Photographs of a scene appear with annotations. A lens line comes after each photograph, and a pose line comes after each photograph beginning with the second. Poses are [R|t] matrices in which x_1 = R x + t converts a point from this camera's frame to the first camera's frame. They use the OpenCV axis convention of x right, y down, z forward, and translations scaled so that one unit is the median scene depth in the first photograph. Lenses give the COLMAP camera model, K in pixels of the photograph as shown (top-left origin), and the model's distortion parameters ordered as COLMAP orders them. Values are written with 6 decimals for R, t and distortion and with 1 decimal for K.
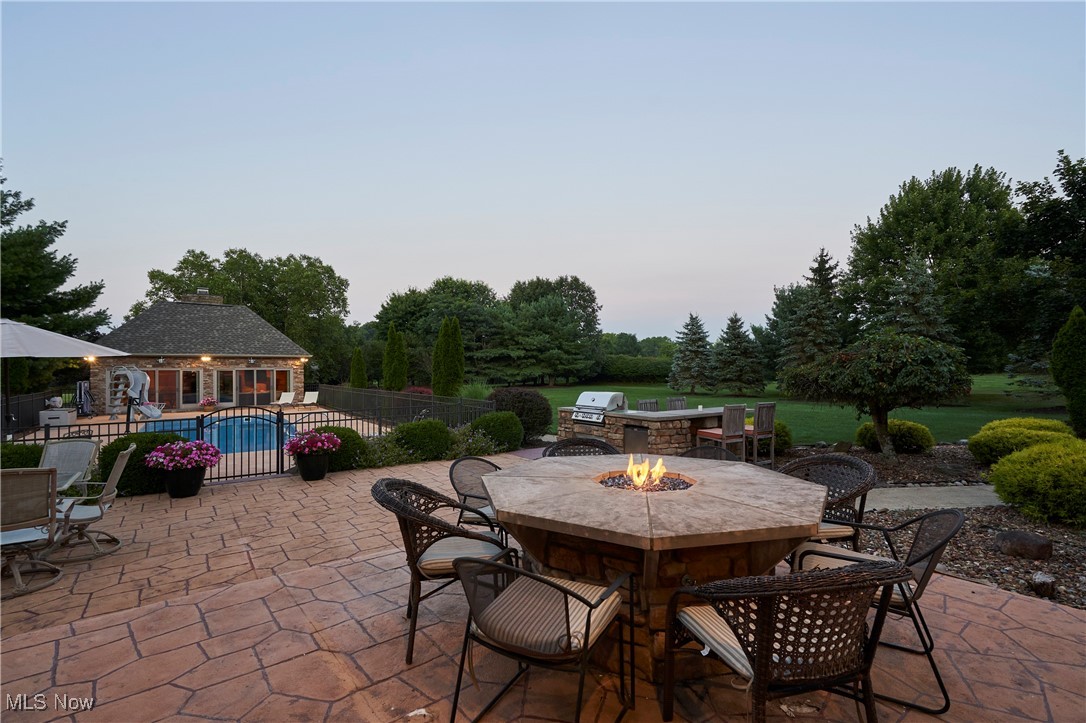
lens RADIAL K [[500.7, 0, 535.5], [0, 500.7, 362.1], [0, 0, 1]] dist [0.001751, -0.000931]
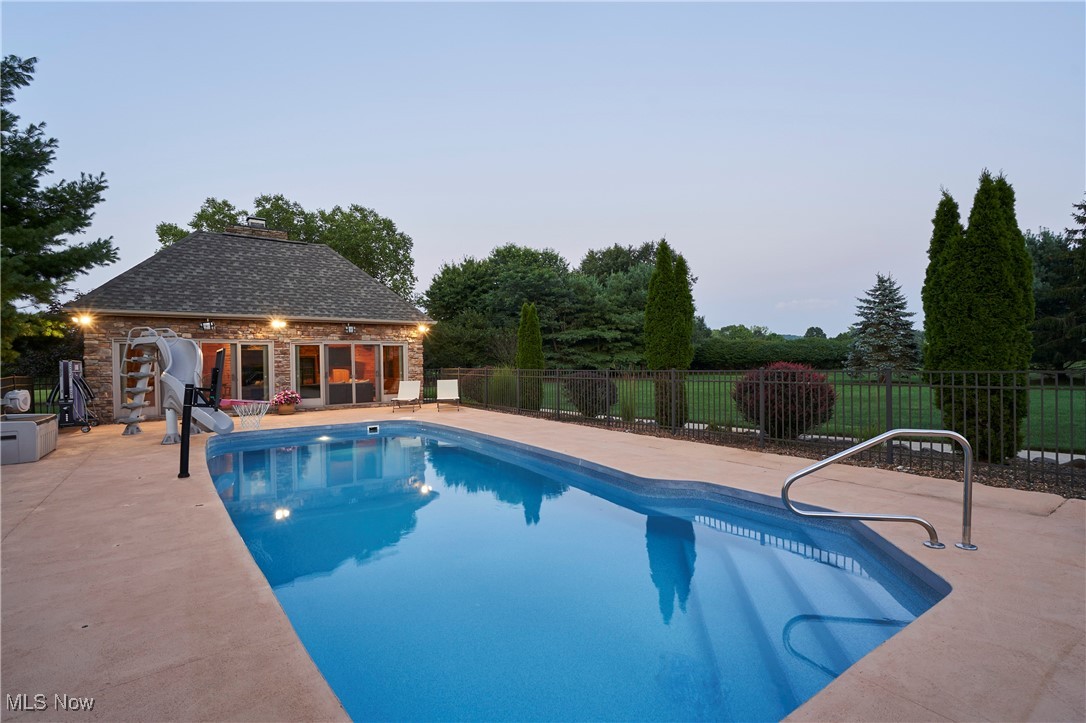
lens RADIAL K [[536.6, 0, 549.3], [0, 536.6, 360.9], [0, 0, 1]] dist [-0.005763, 0.000387]
pose [[0.999922, -0.009051, -0.008629, -0.169549], [0.009171, 0.999860, 0.013993, 0.015274], [0.008501, -0.014071, 0.999865, 0.189892]]
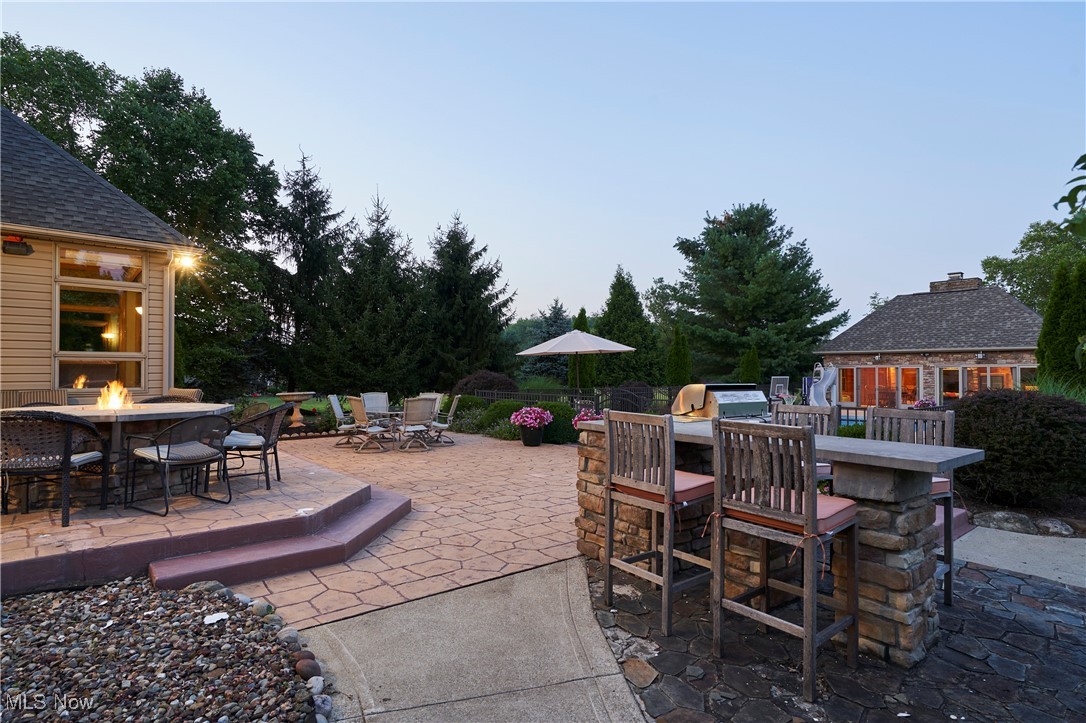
lens RADIAL K [[536.6, 0, 541.4], [0, 536.6, 367.6], [0, 0, 1]] dist [-0.005763, 0.000387]
pose [[0.080282, -0.003079, -0.996767, 0.115434], [0.009724, 0.999950, -0.002306, 0.006182], [0.996725, -0.009507, 0.080308, 0.124735]]
